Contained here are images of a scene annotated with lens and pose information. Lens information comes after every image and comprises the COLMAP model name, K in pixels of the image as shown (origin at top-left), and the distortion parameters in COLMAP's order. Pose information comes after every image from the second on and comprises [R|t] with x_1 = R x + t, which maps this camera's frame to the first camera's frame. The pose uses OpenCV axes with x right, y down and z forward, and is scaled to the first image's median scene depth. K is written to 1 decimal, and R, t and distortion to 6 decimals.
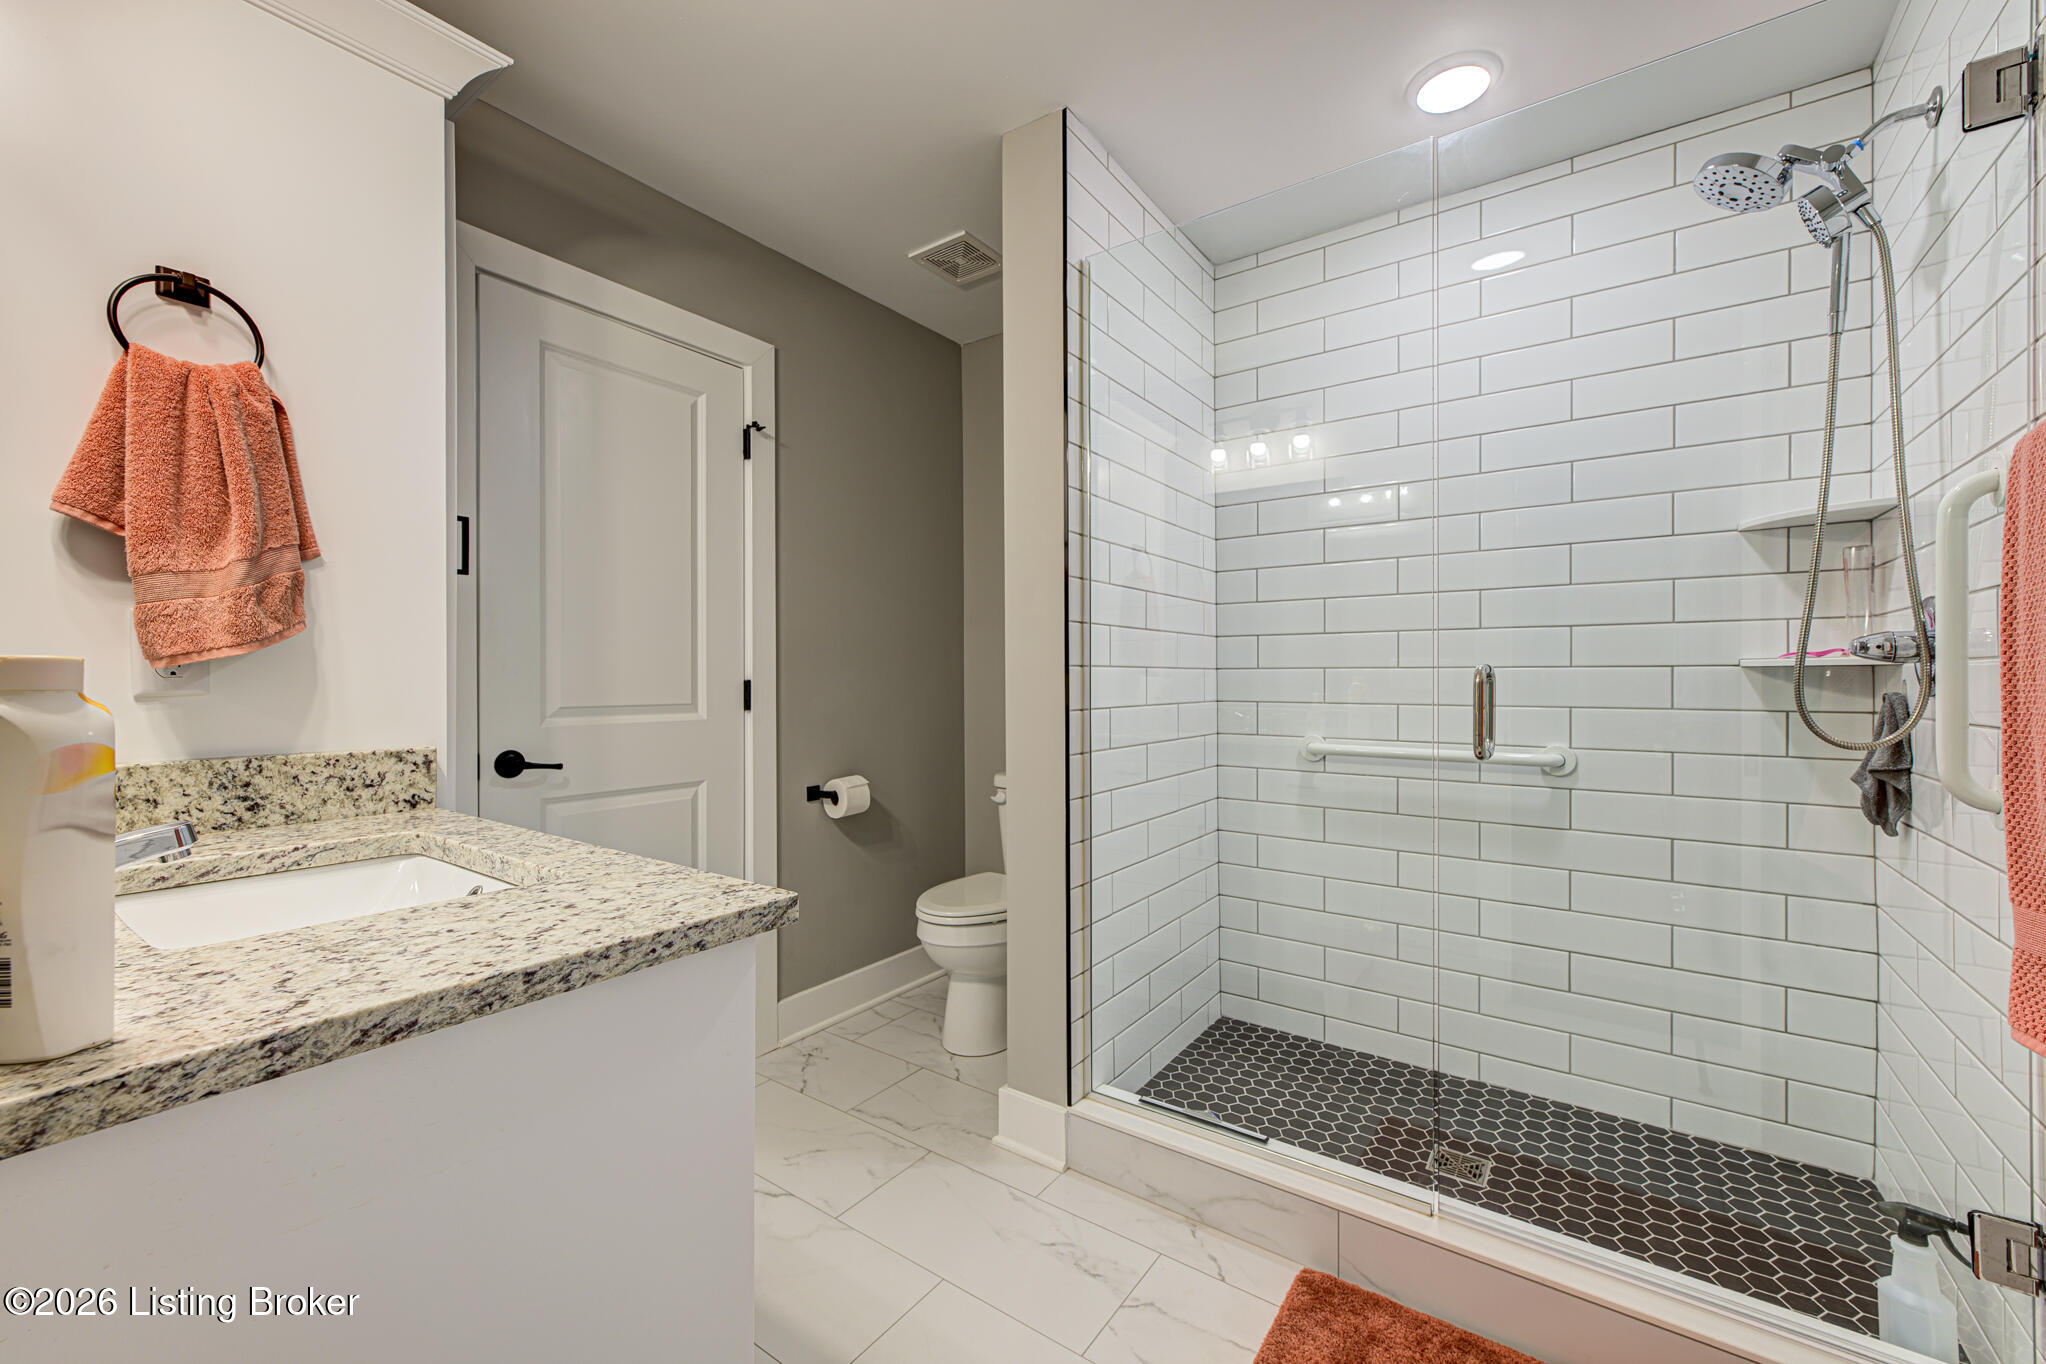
lens RADIAL K [[825.7, 0, 1036.1], [0, 825.7, 684.1], [0, 0, 1]] dist [0.001210, 0.001009]
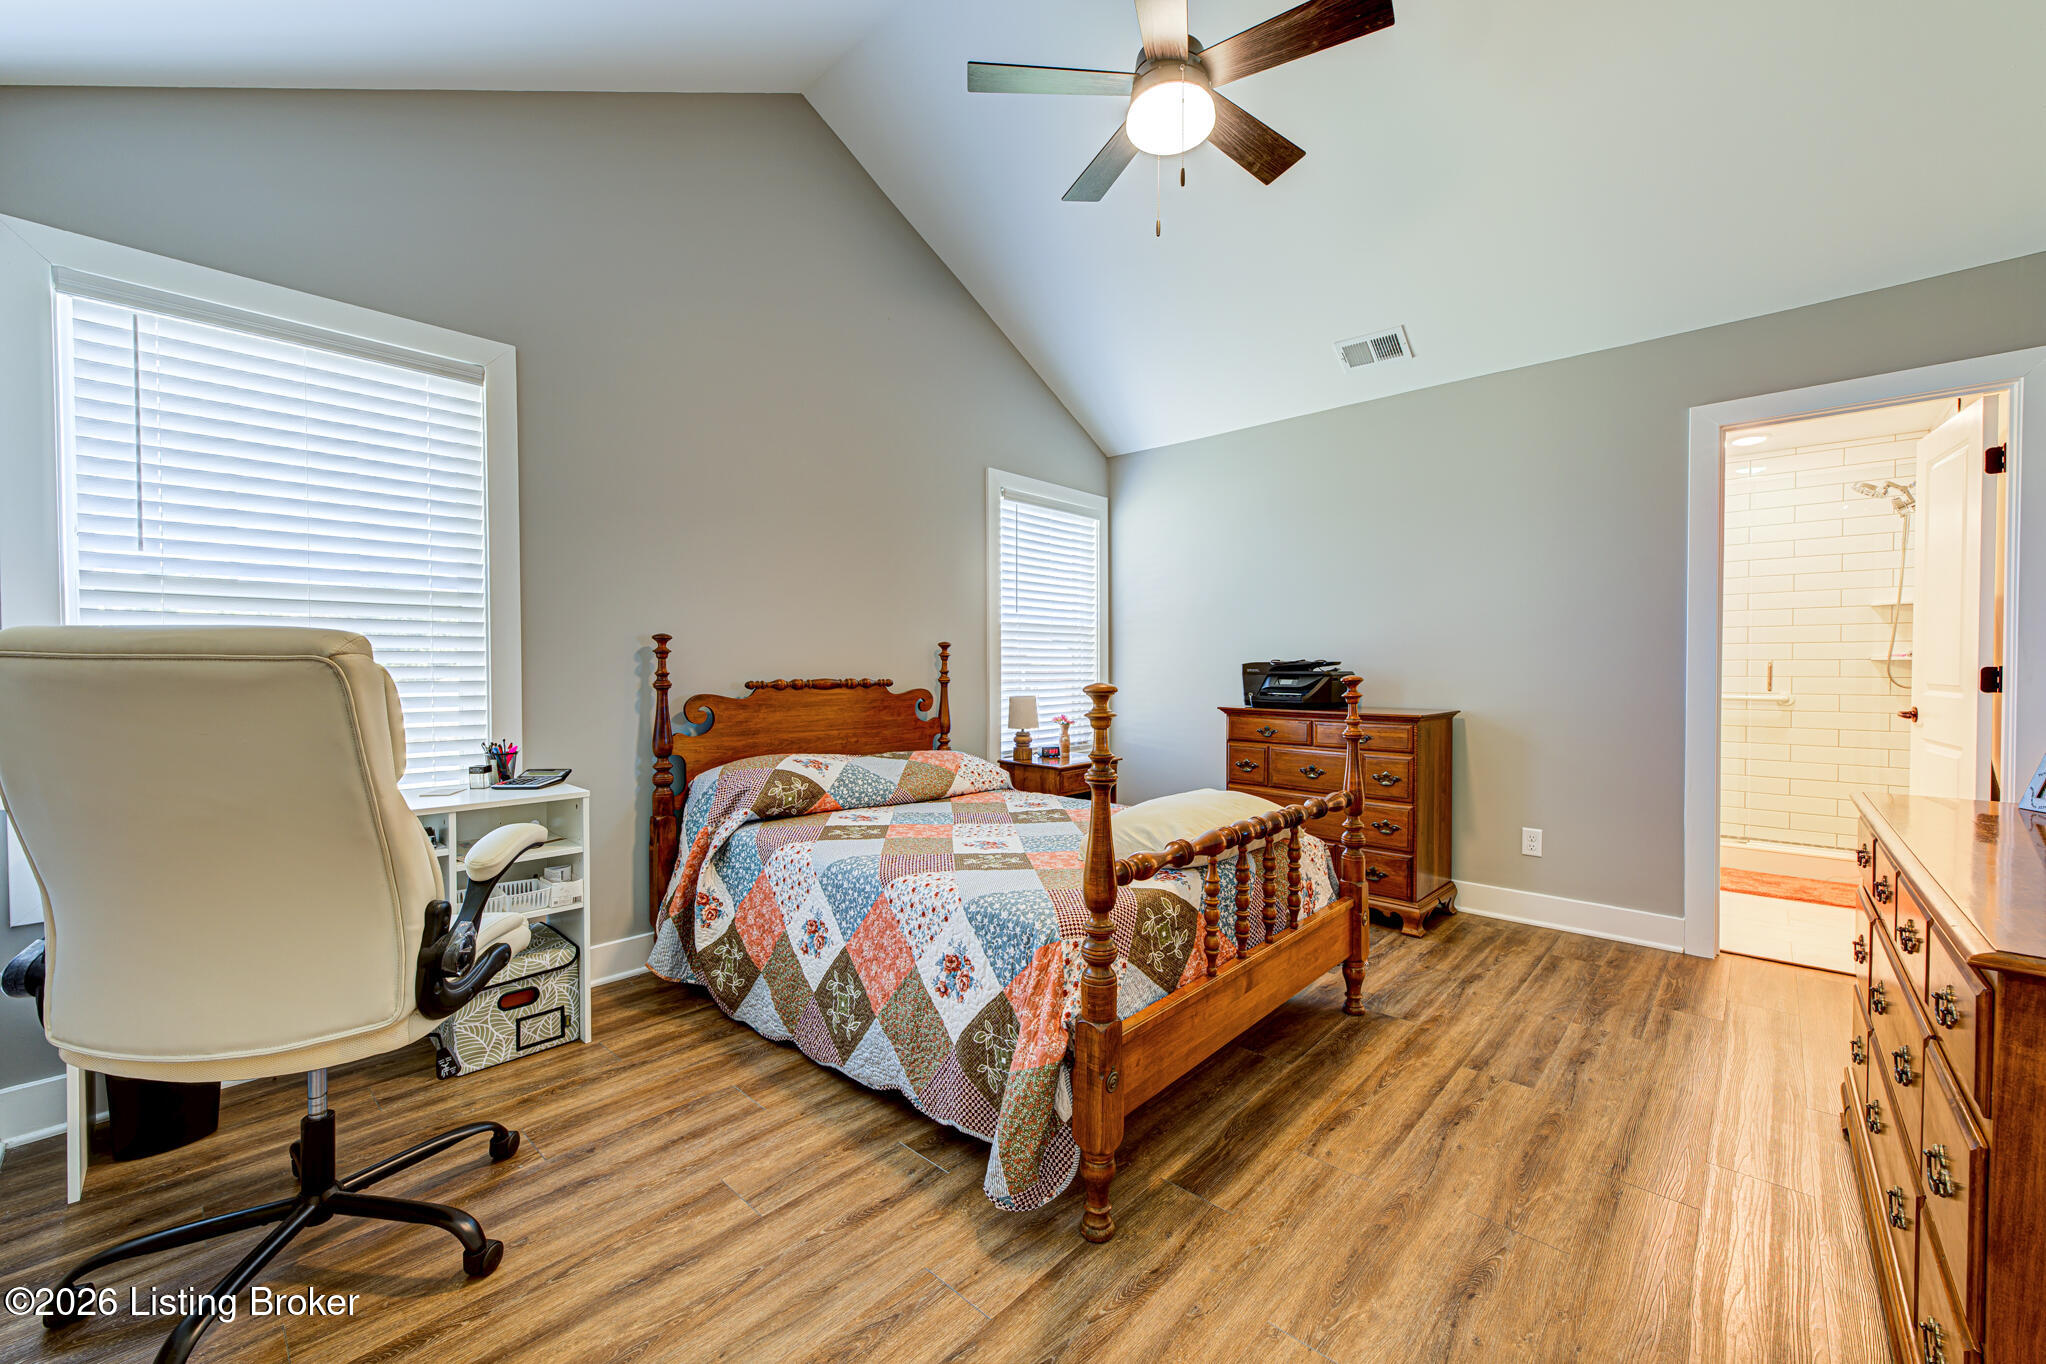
lens RADIAL K [[811.1, 0, 1008.1], [0, 811.1, 682.8], [0, 0, 1]] dist [0.001074, 0.000136]
pose [[0.990184, 0.001470, -0.139761, -1.381120], [0.000835, 0.999865, 0.016430, 0.003958], [0.139766, -0.016385, 0.990049, -1.789266]]
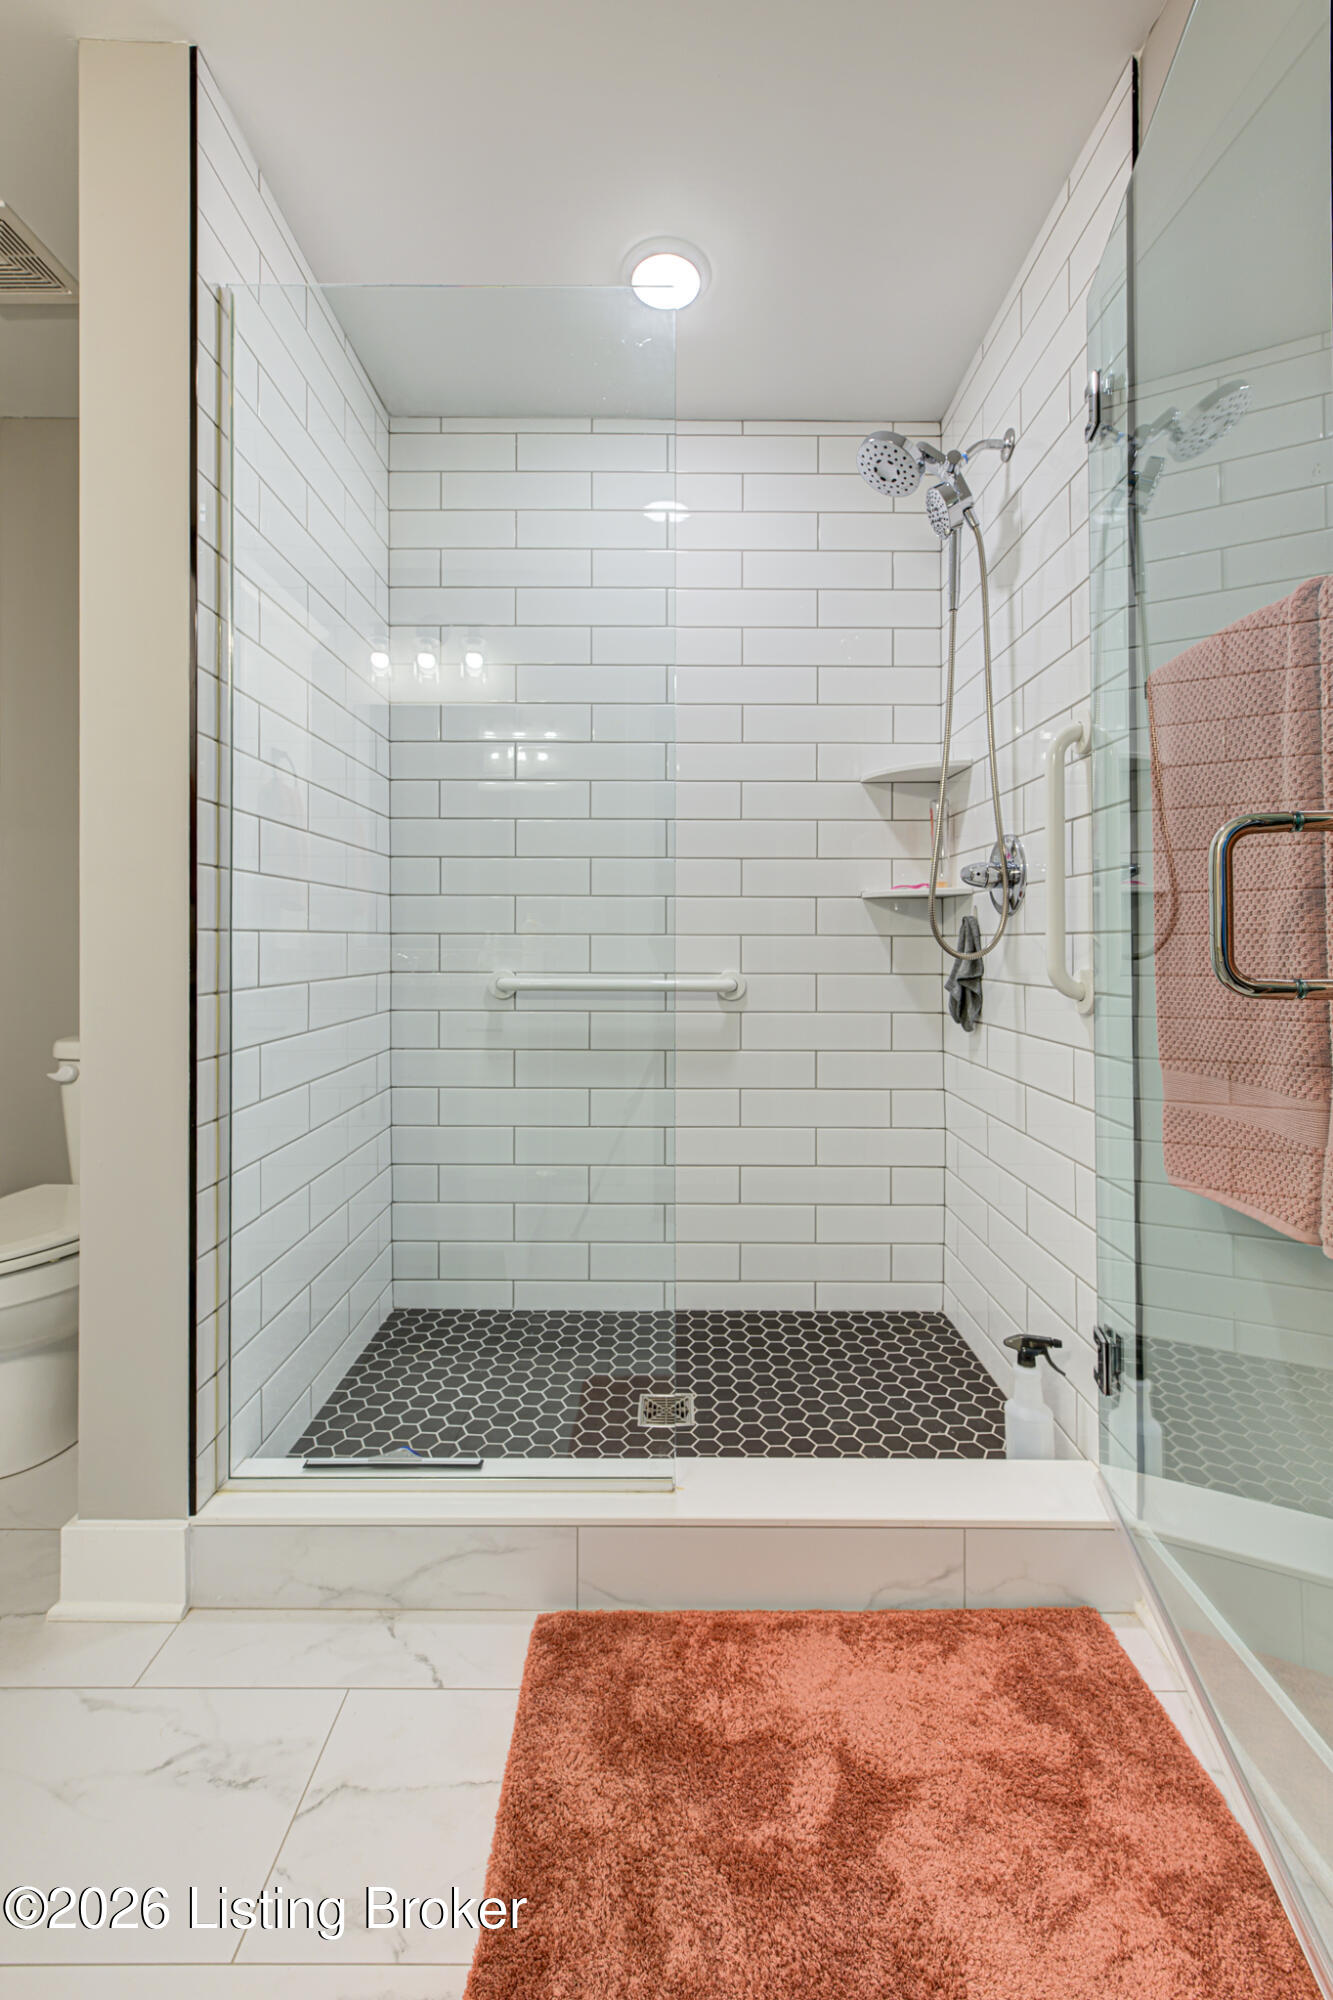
lens RADIAL K [[792.9, 0, 667.4], [0, 792.9, 934.7], [0, 0, 1]] dist [0.001074, 0.000136]
pose [[0.820141, 0.005958, 0.572130, -0.015602], [0.002928, 0.999889, -0.014610, 0.046120], [-0.572154, 0.013658, 0.820033, 0.237599]]
